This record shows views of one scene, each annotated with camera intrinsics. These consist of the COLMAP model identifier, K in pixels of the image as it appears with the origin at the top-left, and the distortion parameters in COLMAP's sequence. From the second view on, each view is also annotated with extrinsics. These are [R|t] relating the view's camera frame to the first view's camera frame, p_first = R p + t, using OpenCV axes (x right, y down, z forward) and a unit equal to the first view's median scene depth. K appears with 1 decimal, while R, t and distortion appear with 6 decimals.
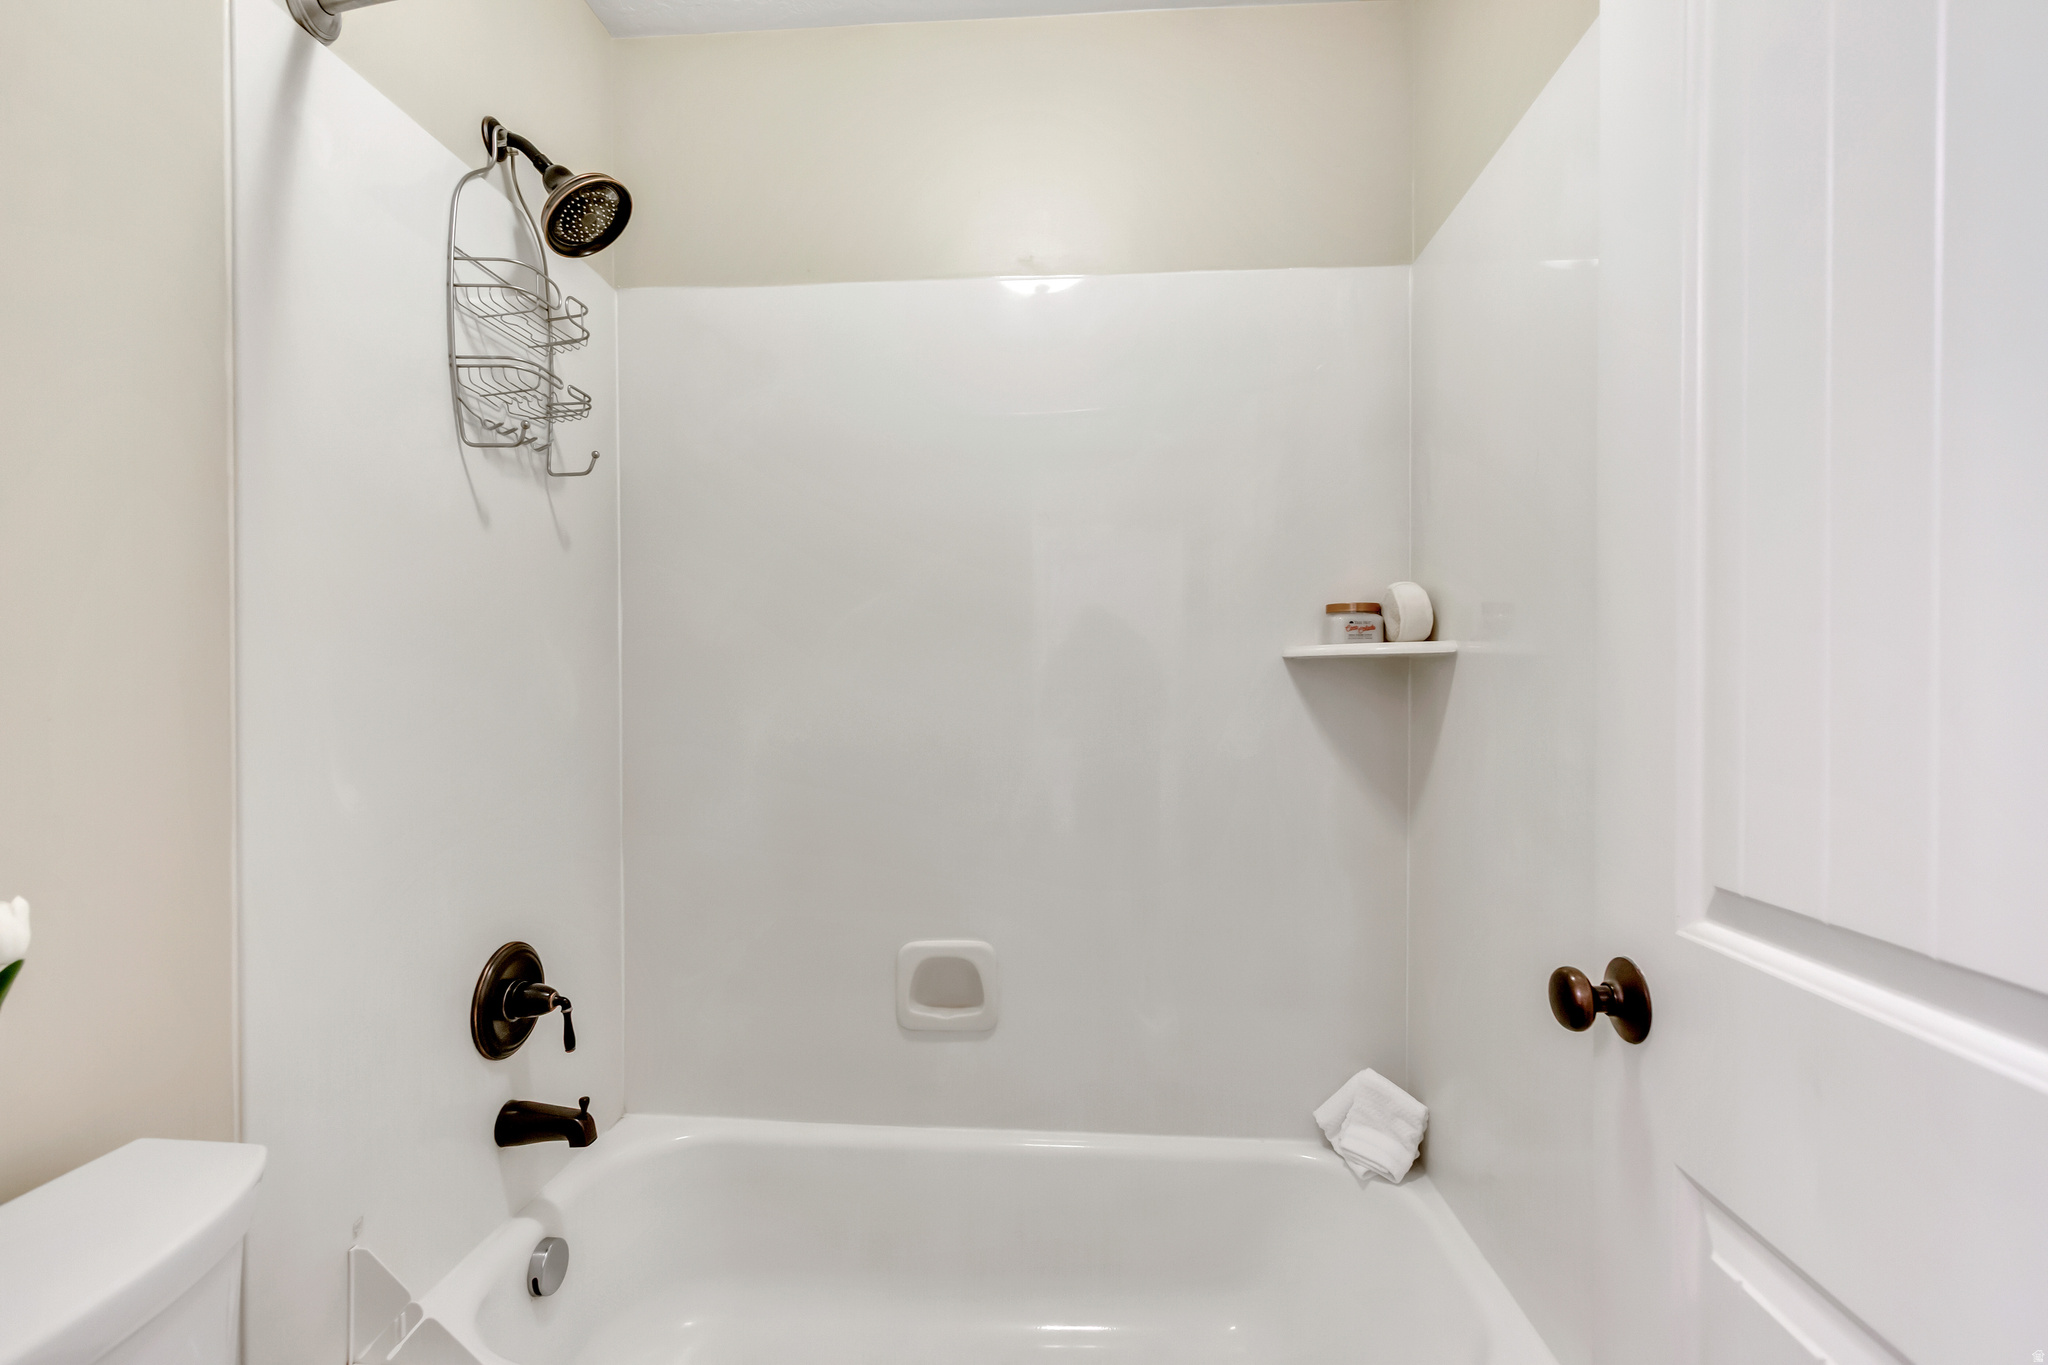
lens RADIAL K [[941.2, 0, 1029.2], [0, 941.2, 691.9], [0, 0, 1]] dist [0.003726, -0.003251]
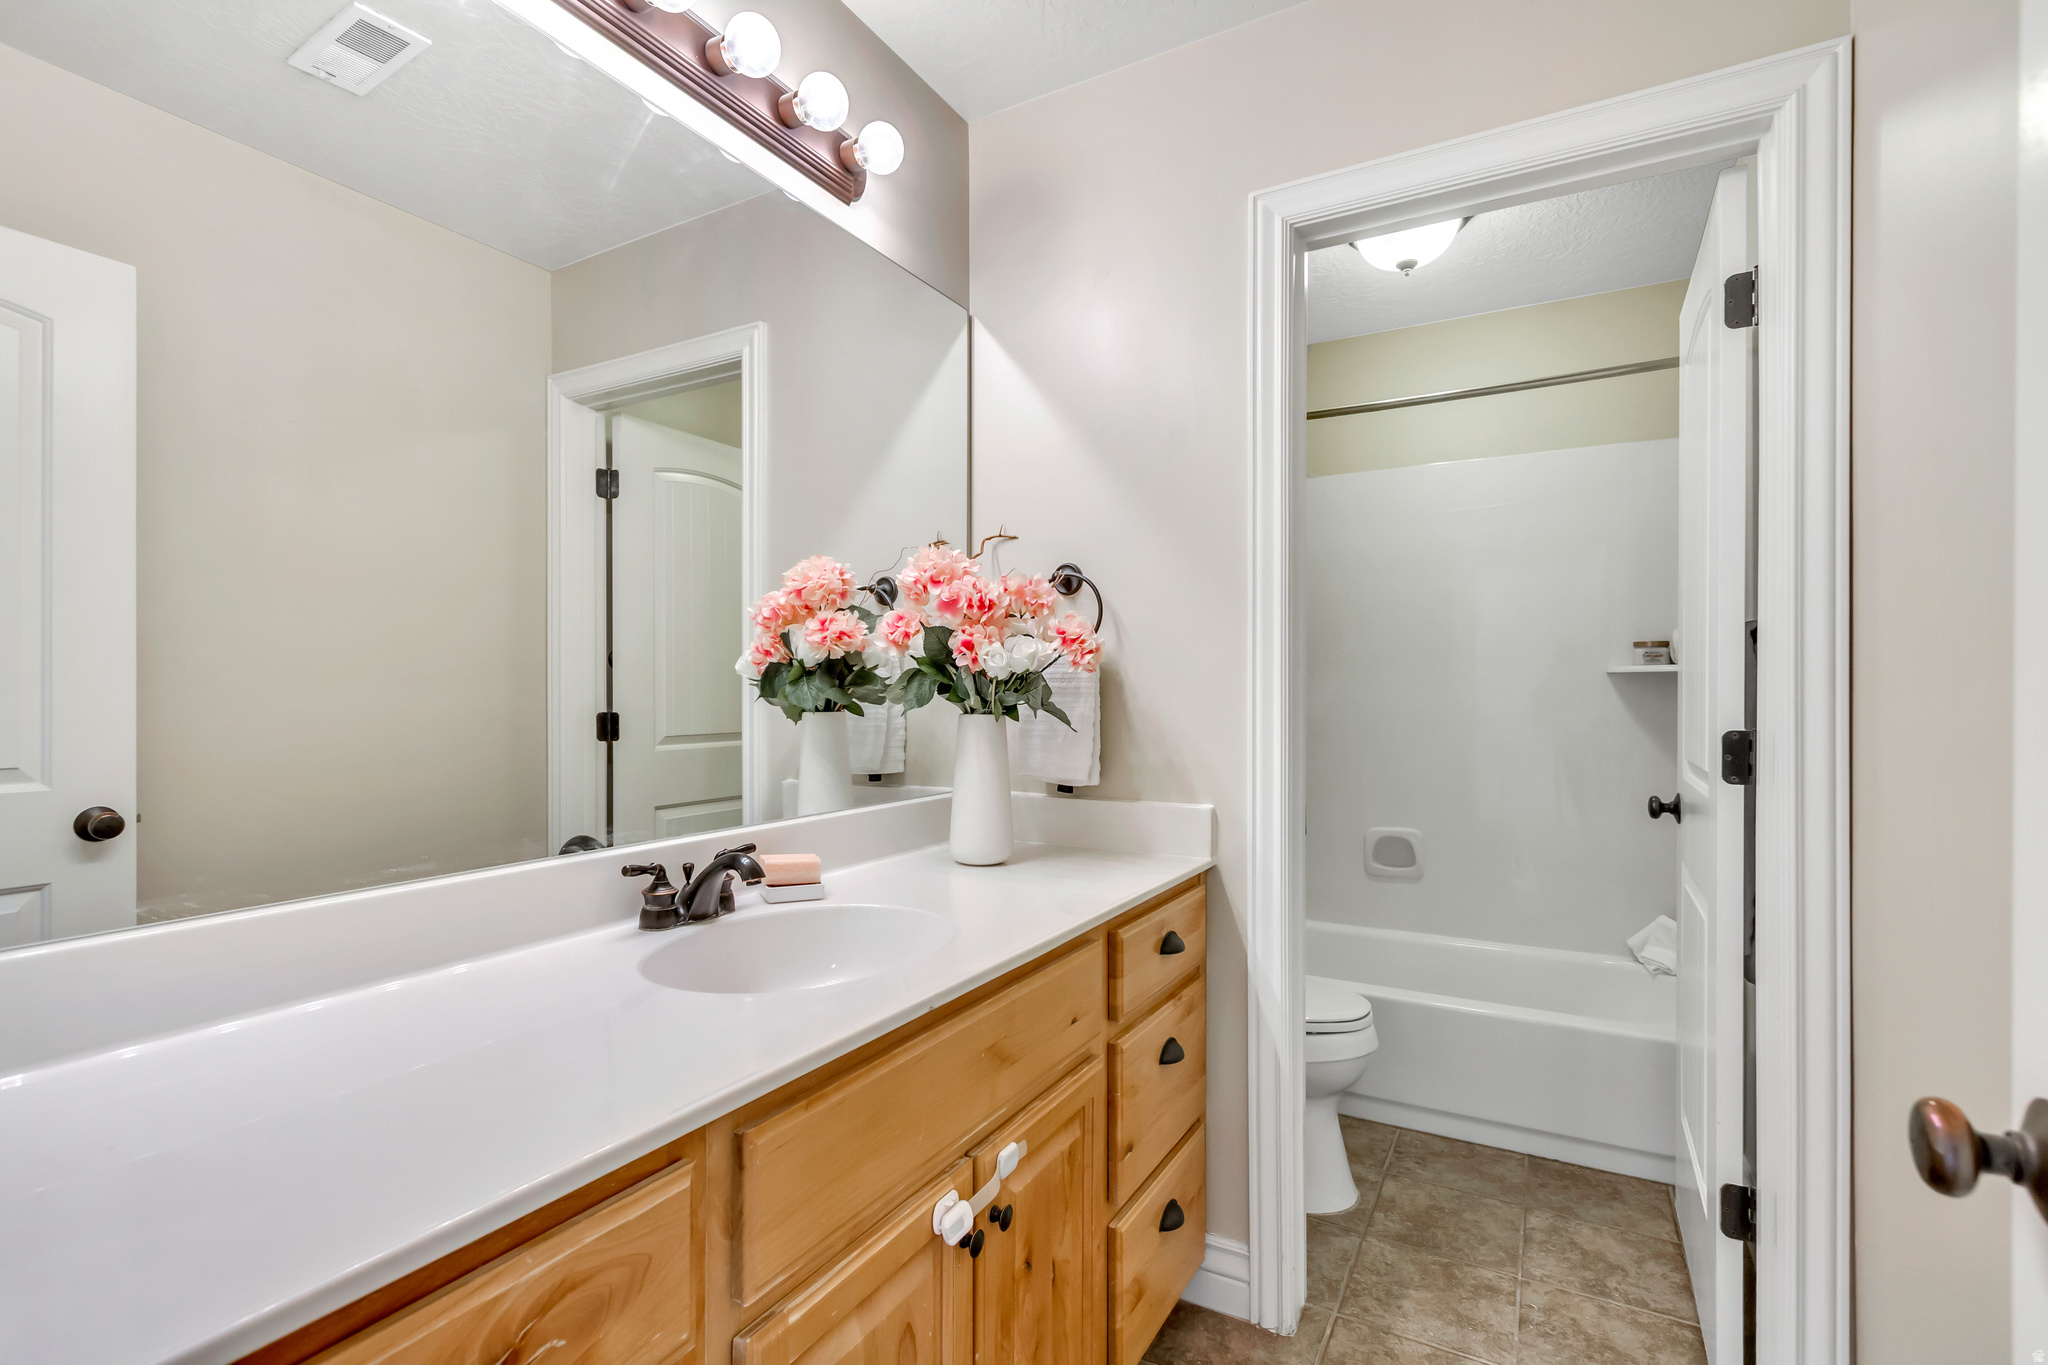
lens RADIAL K [[941.2, 0, 1018.6], [0, 941.2, 684.0], [0, 0, 1]] dist [0.003726, -0.003251]
pose [[0.908850, -0.003876, -0.417105, 0.015676], [0.003132, 0.999992, -0.002469, -0.015848], [0.417111, 0.000937, 0.908855, -1.027628]]
